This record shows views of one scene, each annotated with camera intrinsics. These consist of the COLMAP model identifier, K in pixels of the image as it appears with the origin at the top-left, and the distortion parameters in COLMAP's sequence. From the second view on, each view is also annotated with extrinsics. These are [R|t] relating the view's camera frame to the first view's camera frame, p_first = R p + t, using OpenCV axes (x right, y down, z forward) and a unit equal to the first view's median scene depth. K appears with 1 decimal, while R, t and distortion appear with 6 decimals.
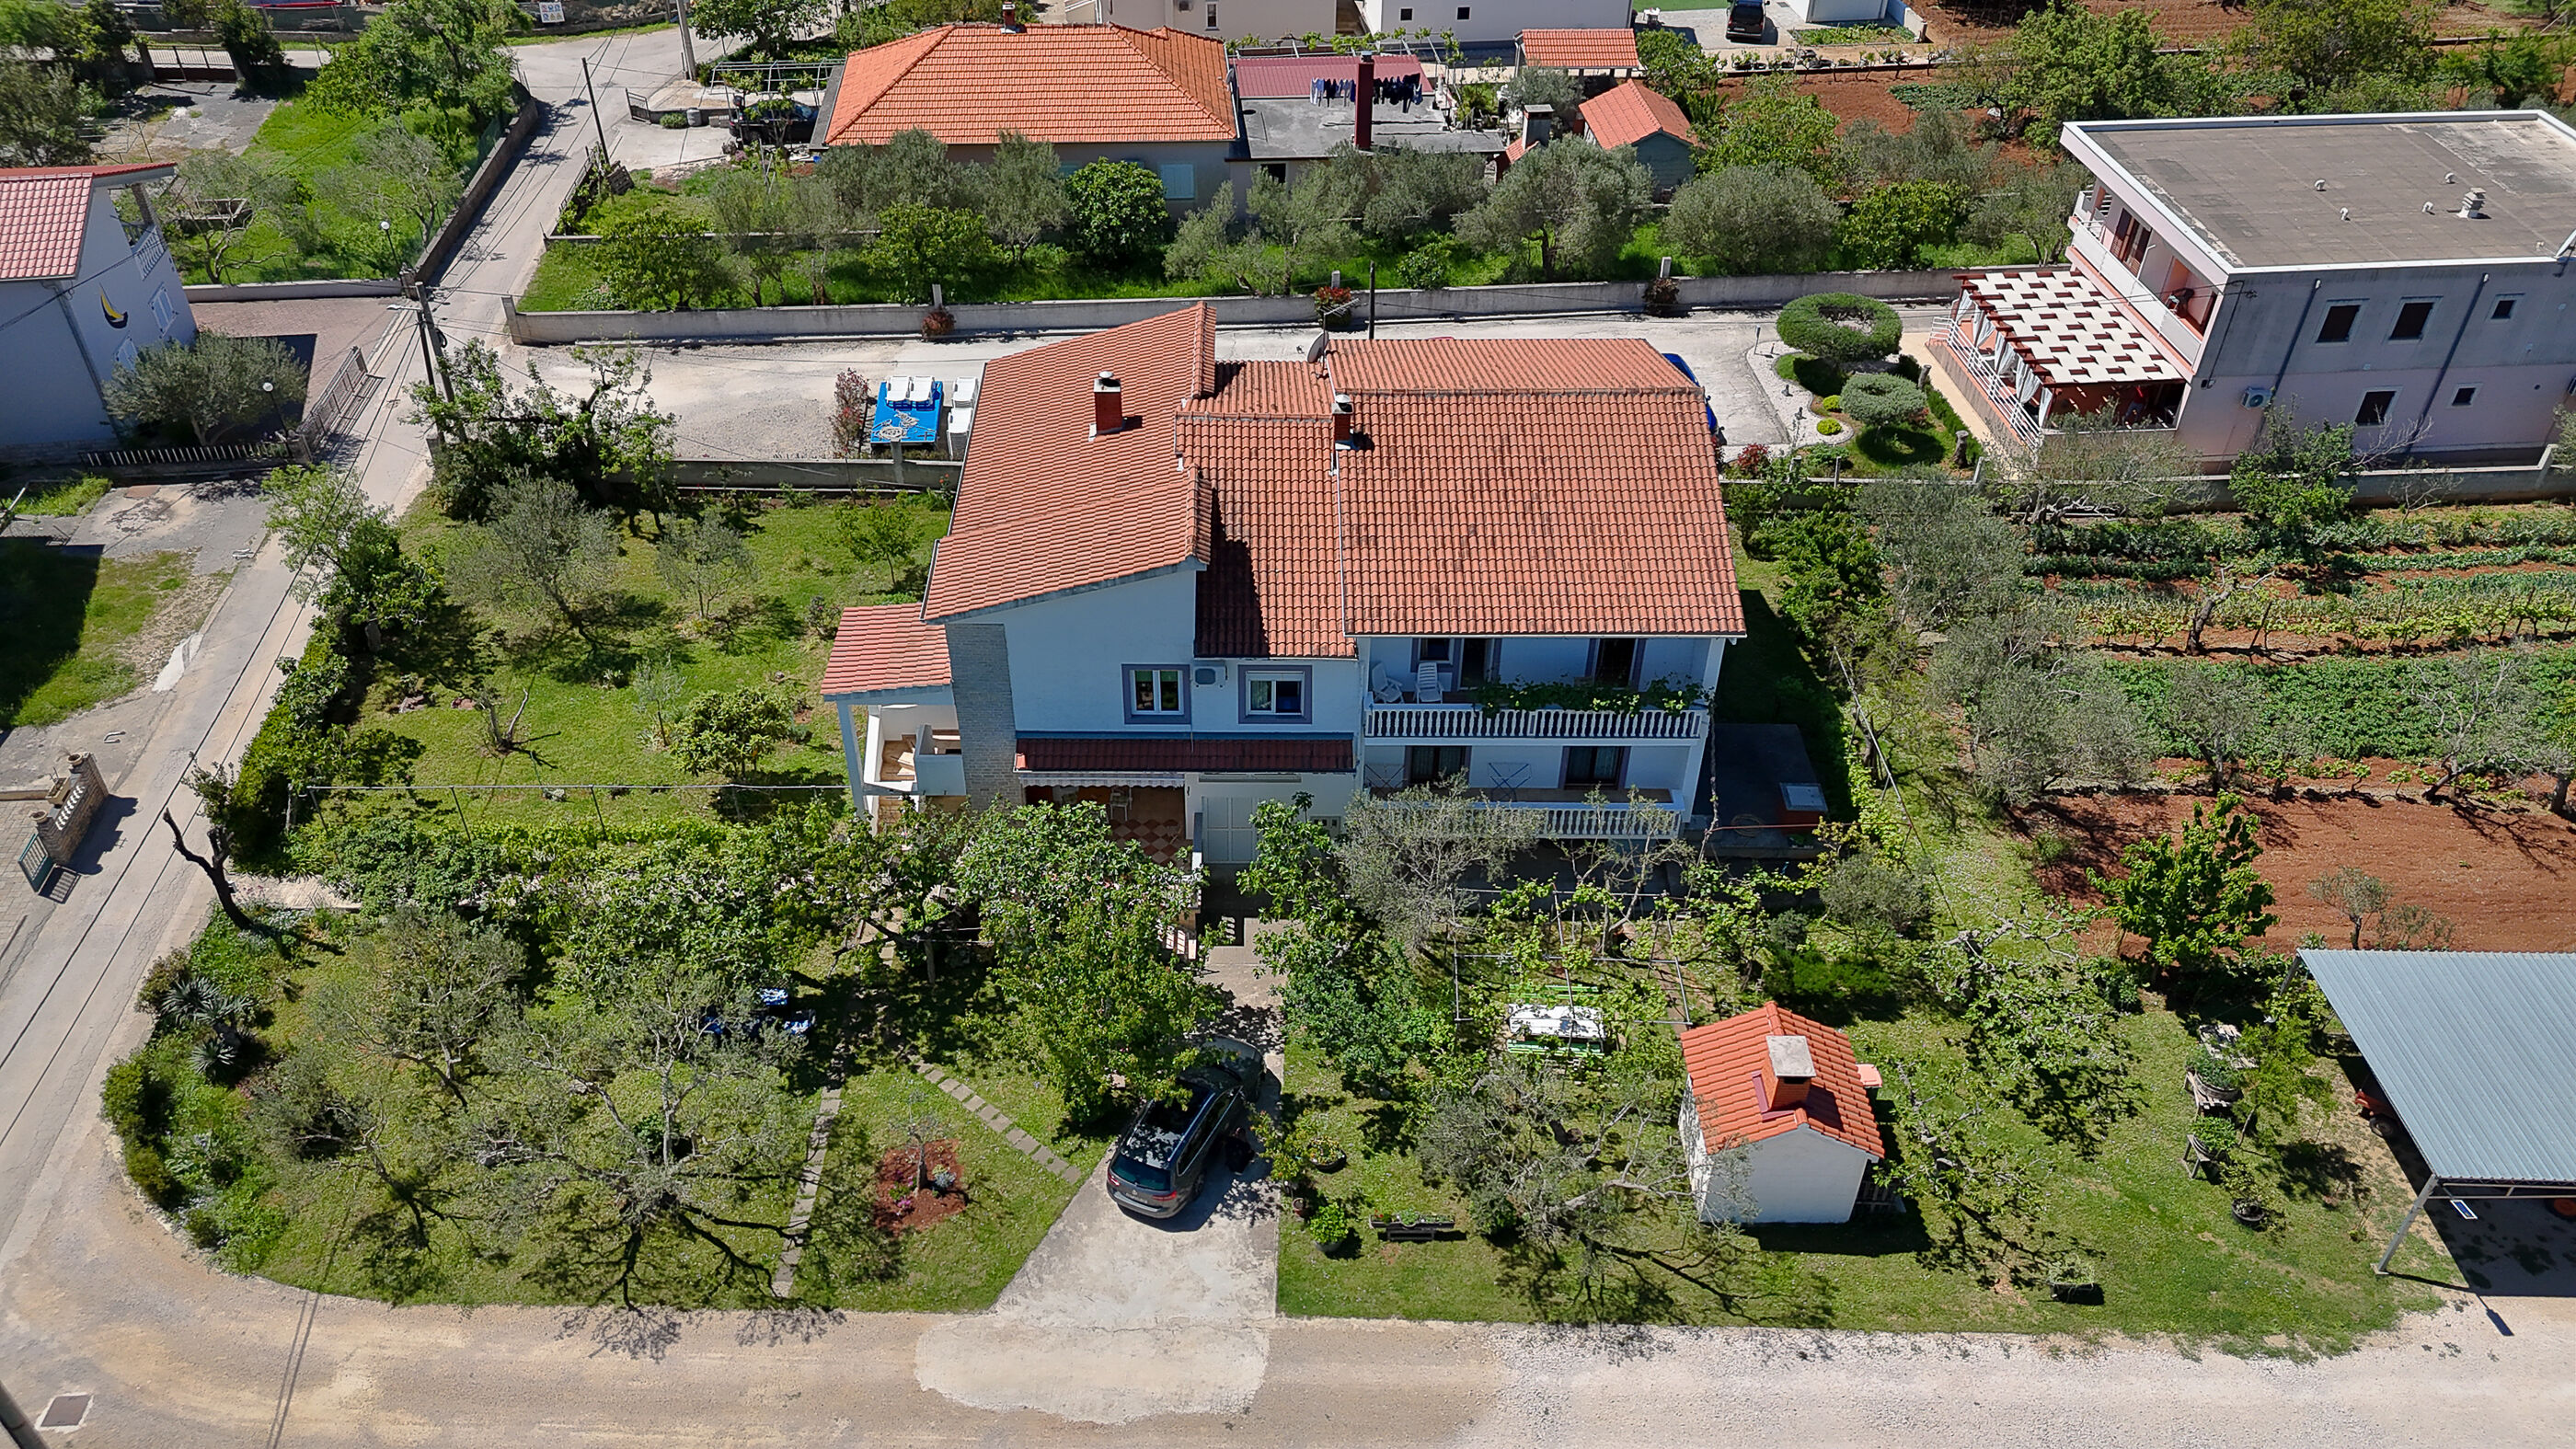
lens RADIAL K [[1872.0, 0, 1304.9], [0, 1872.0, 732.7], [0, 0, 1]] dist [0.074931, -0.085901]
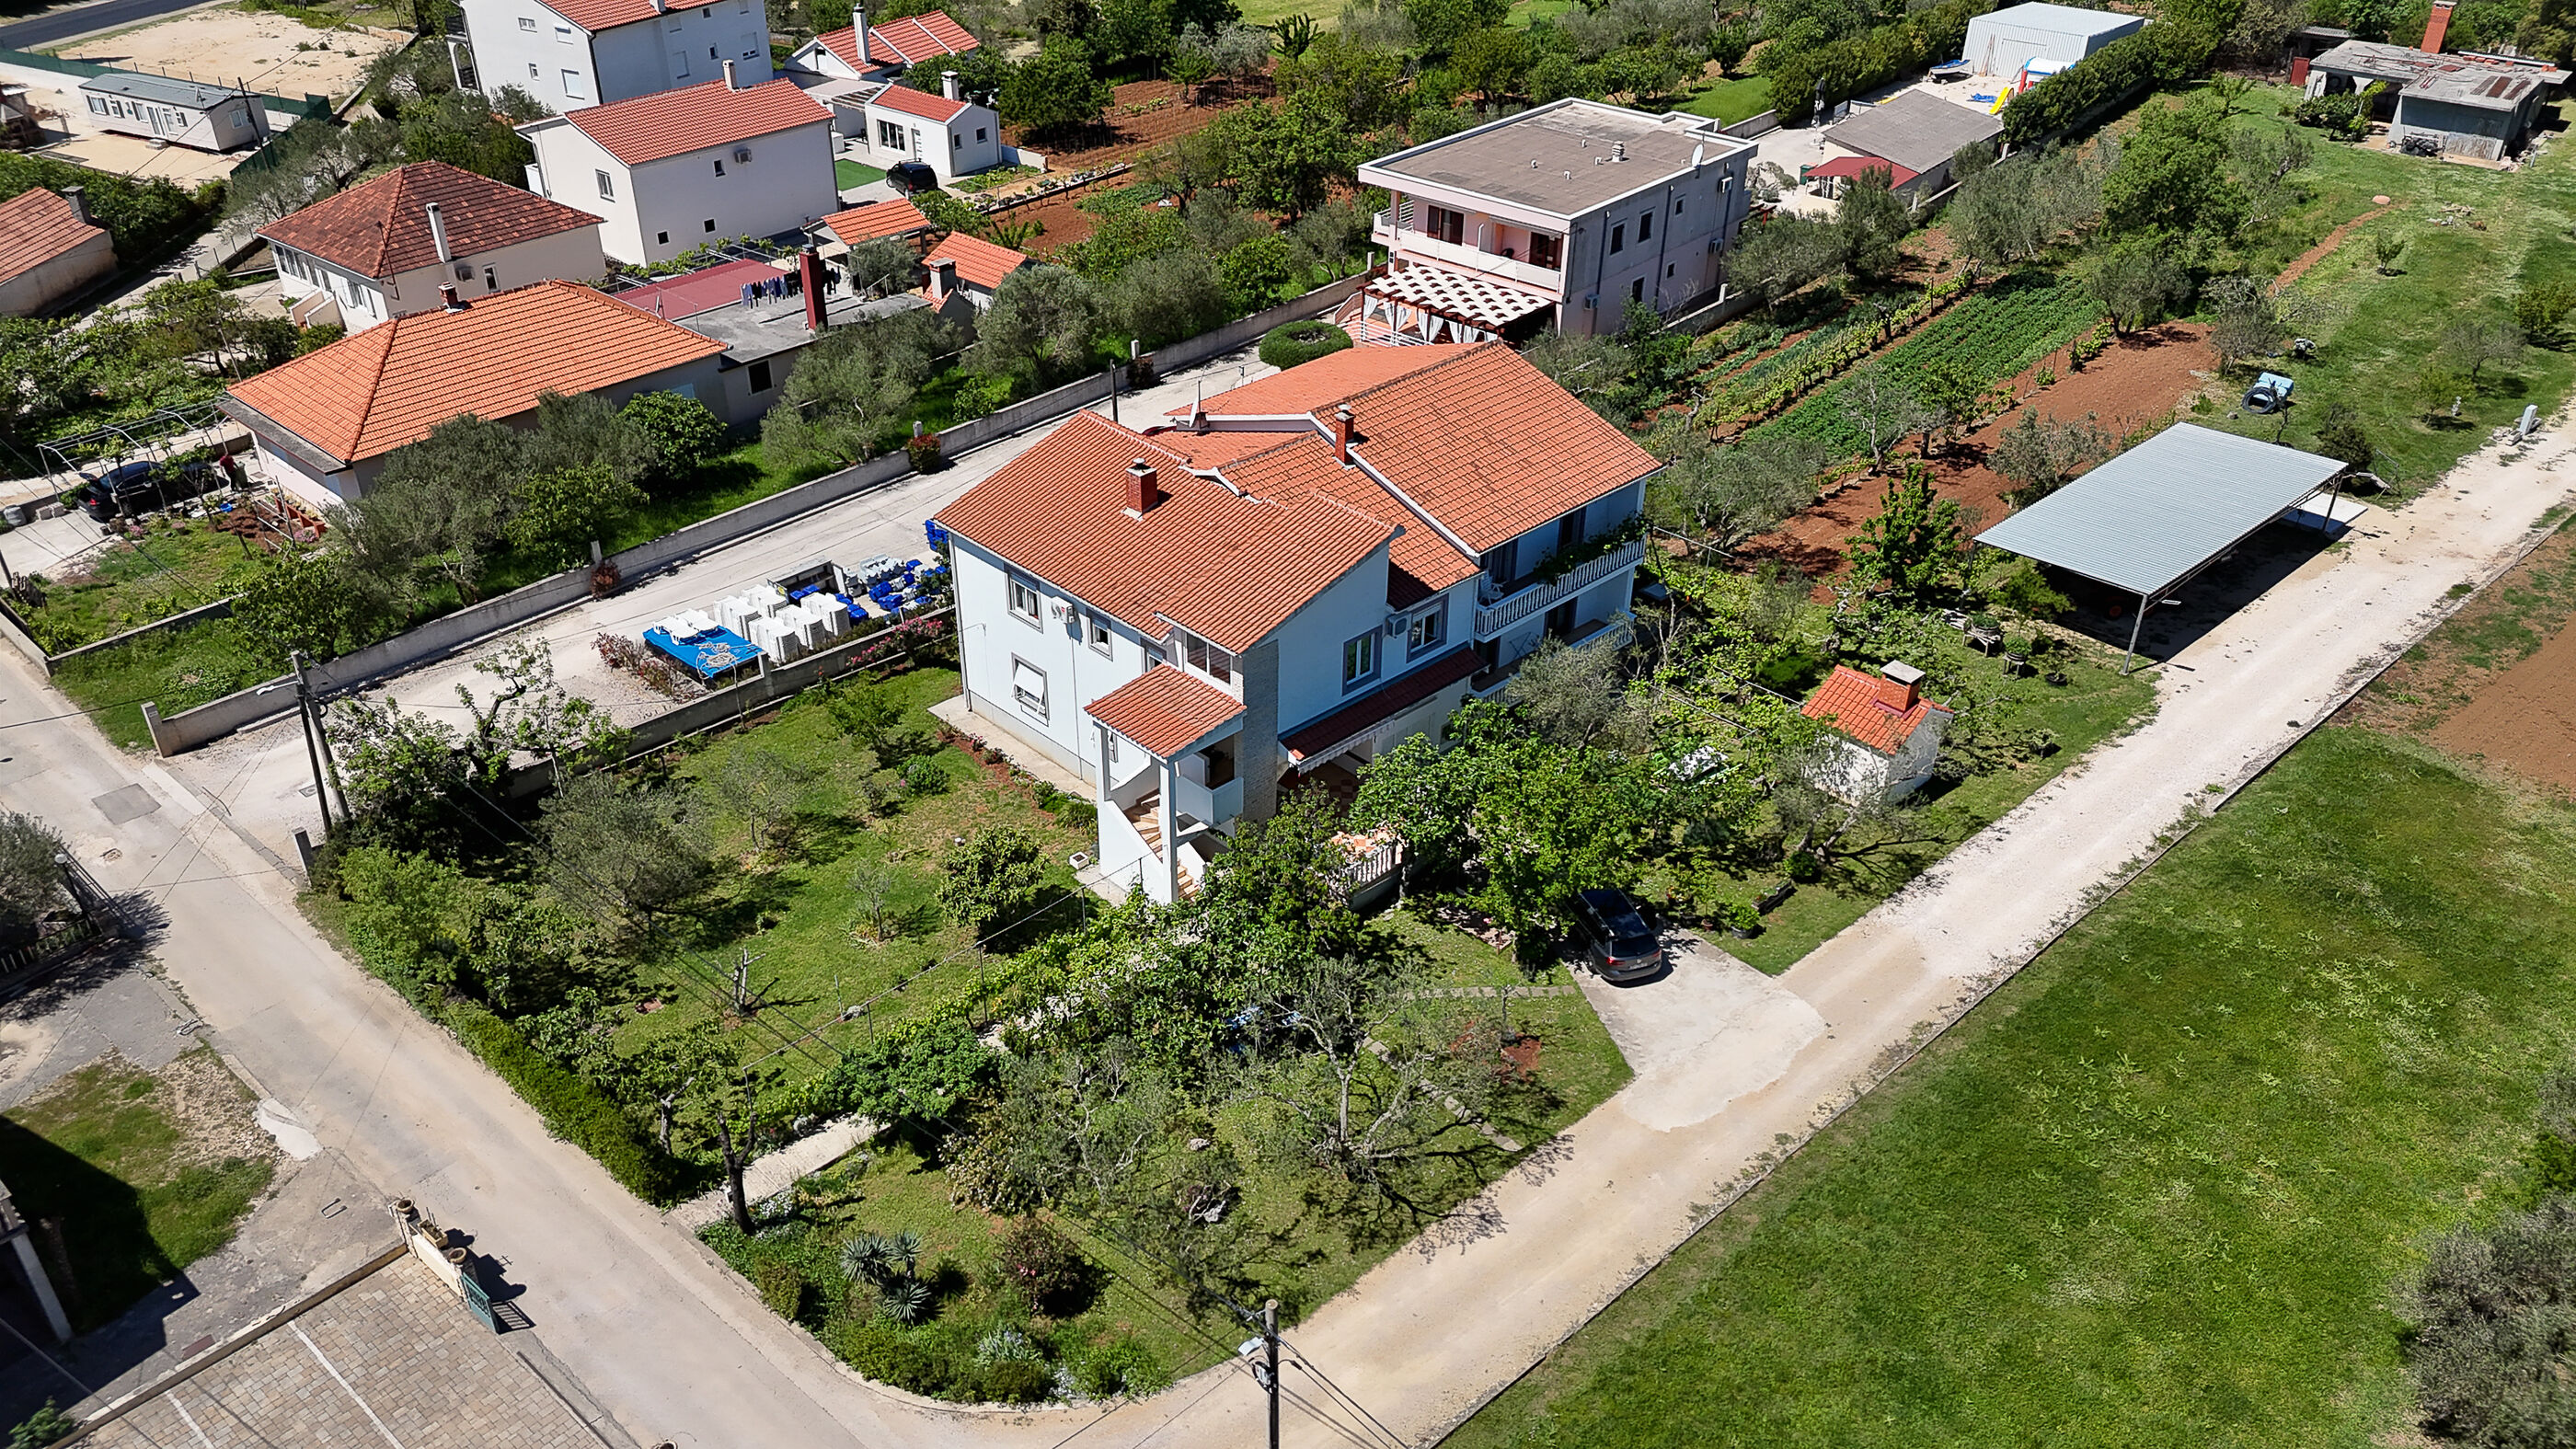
lens RADIAL K [[1872.0, 0, 1304.9], [0, 1872.0, 732.7], [0, 0, 1]] dist [0.074931, -0.085901]
pose [[0.727489, -0.371307, 0.576968, -0.699419], [0.430375, 0.901861, 0.037739, -0.033451], [-0.534357, 0.220858, 0.815895, 0.025071]]
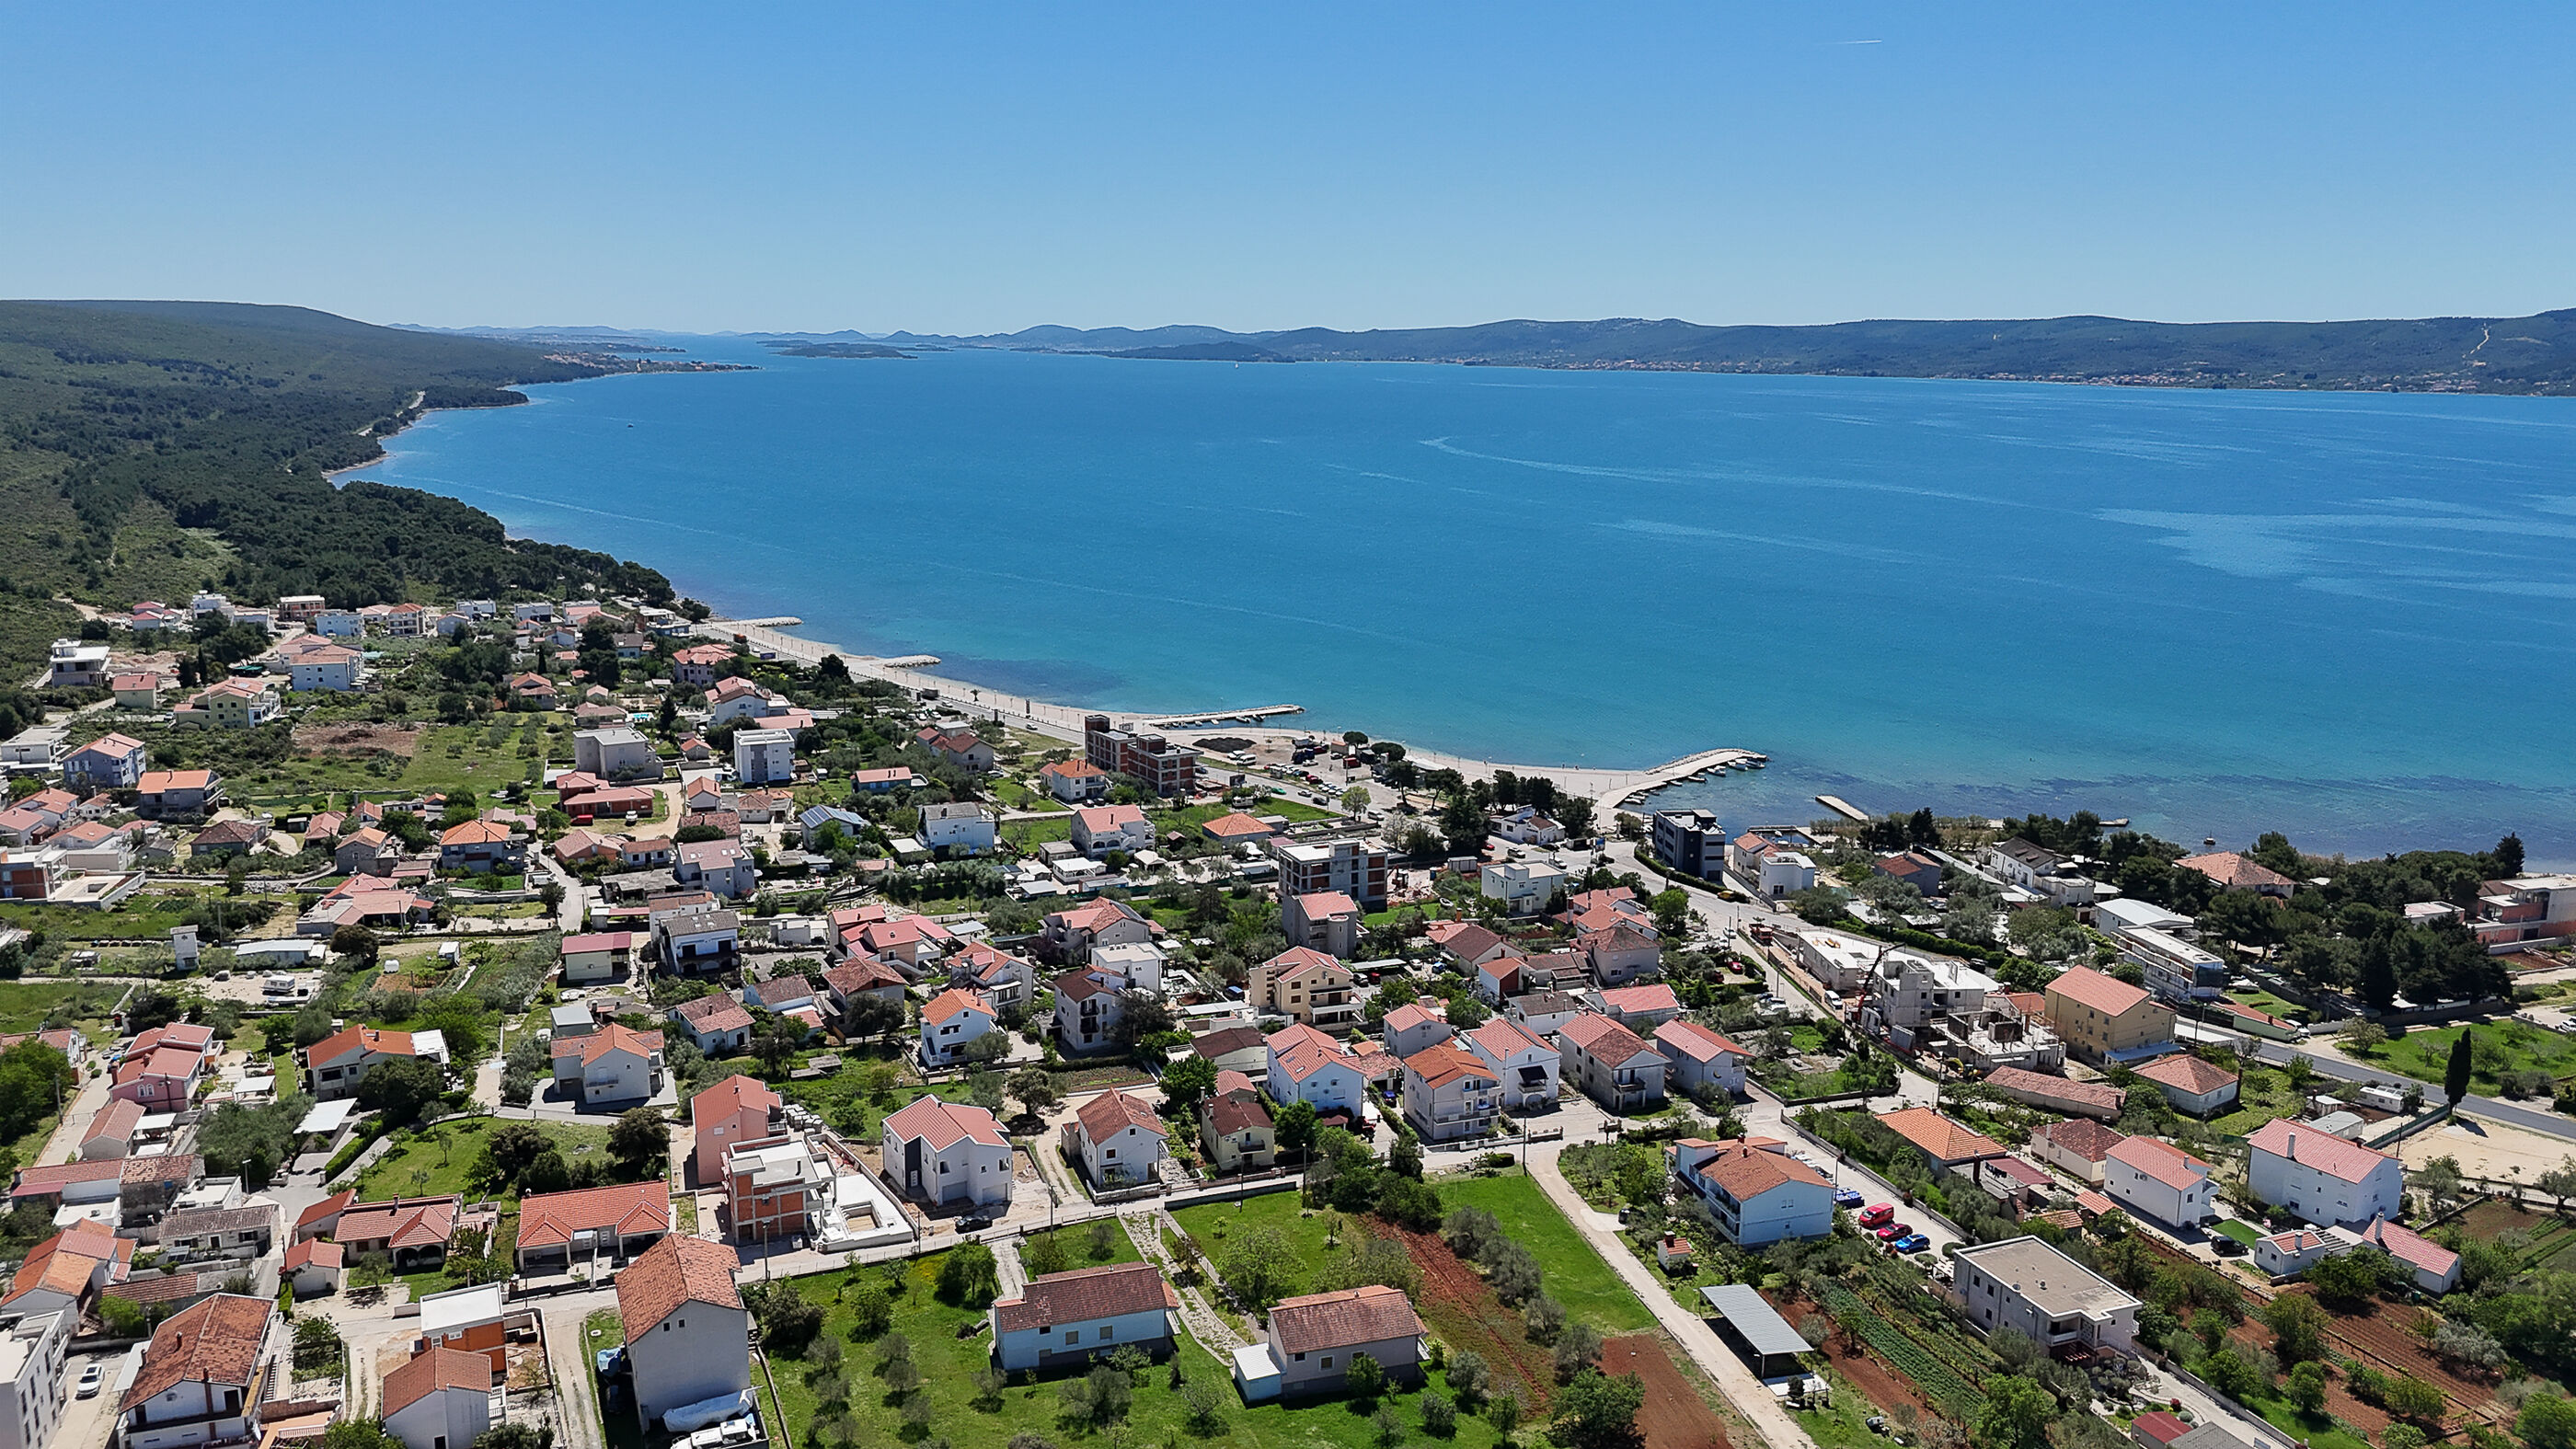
lens RADIAL K [[1872.0, 0, 1304.9], [0, 1872.0, 732.7], [0, 0, 1]] dist [0.074931, -0.085901]
pose [[0.275432, 0.191870, -0.941978, 4.069157], [-0.607734, 0.793980, -0.015975, -0.234837], [0.744847, 0.576872, 0.335294, -2.222345]]
